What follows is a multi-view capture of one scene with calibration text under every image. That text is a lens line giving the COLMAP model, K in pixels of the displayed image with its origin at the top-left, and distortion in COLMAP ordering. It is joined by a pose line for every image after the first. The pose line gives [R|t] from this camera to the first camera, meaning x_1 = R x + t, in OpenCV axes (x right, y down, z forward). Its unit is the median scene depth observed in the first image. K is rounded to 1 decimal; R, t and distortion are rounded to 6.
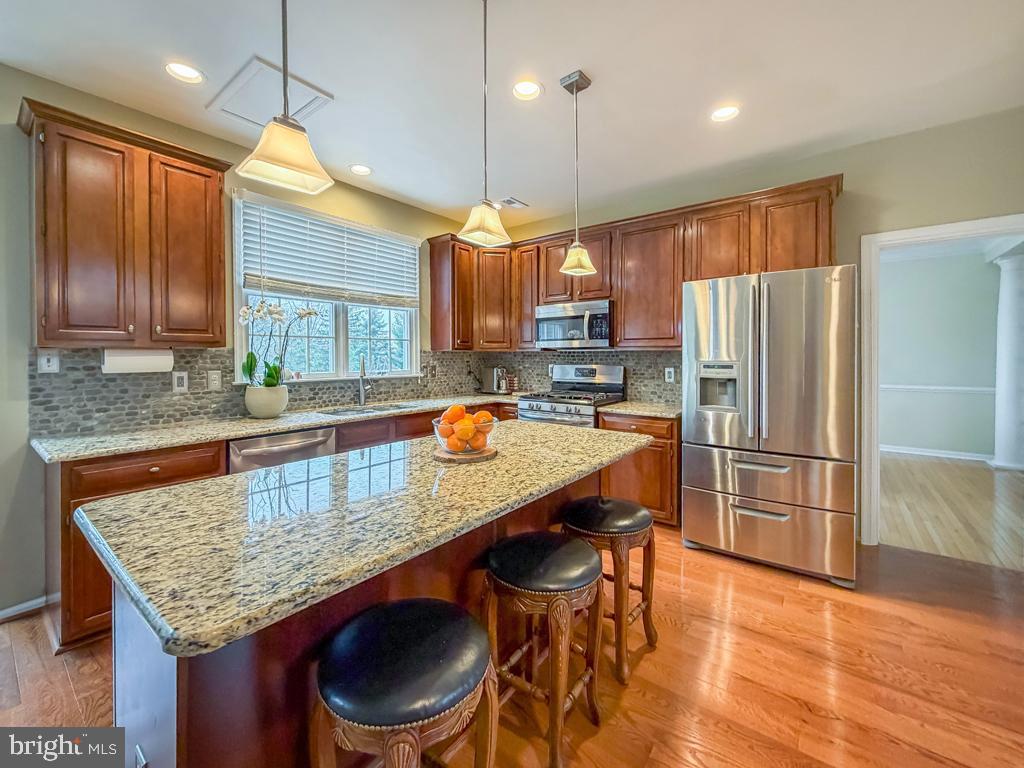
lens RADIAL K [[430.5, 0, 498.8], [0, 430.5, 356.2], [0, 0, 1]] dist [-0.000540, -0.000423]
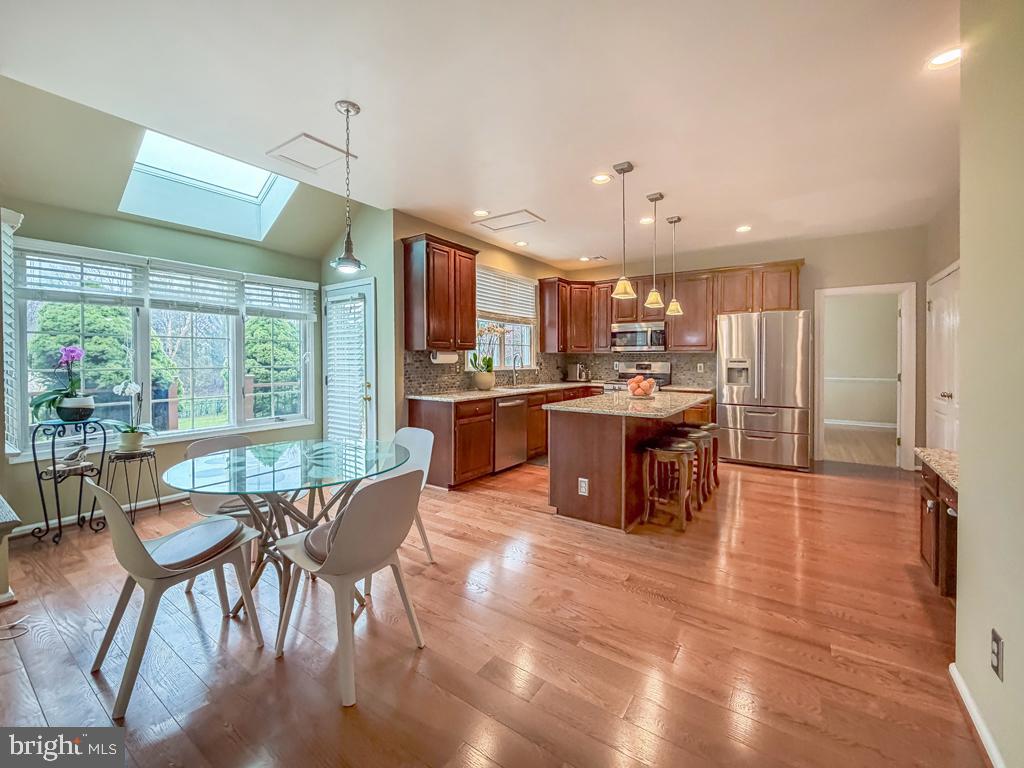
lens RADIAL K [[415.0, 0, 514.3], [0, 415.0, 361.1], [0, 0, 1]] dist [-0.000839, 0.000163]
pose [[0.997718, 0.000608, 0.067510, -0.627763], [-0.000961, 0.999986, 0.005185, 0.017550], [-0.067506, -0.005238, 0.997705, -0.838111]]
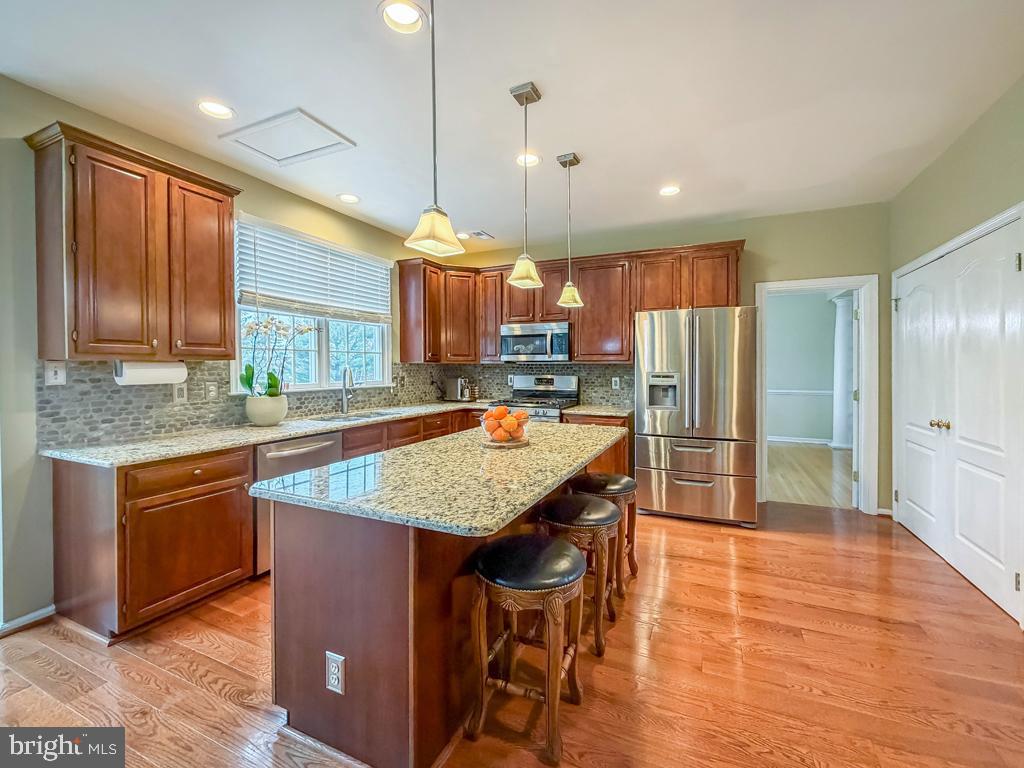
lens RADIAL K [[415.0, 0, 496.4], [0, 415.0, 366.4], [0, 0, 1]] dist [-0.000839, 0.000163]
pose [[0.983439, 0.000933, 0.181236, -0.195179], [-0.000697, 0.999999, -0.001365, -0.004828], [-0.181237, 0.001216, 0.983439, -0.148663]]
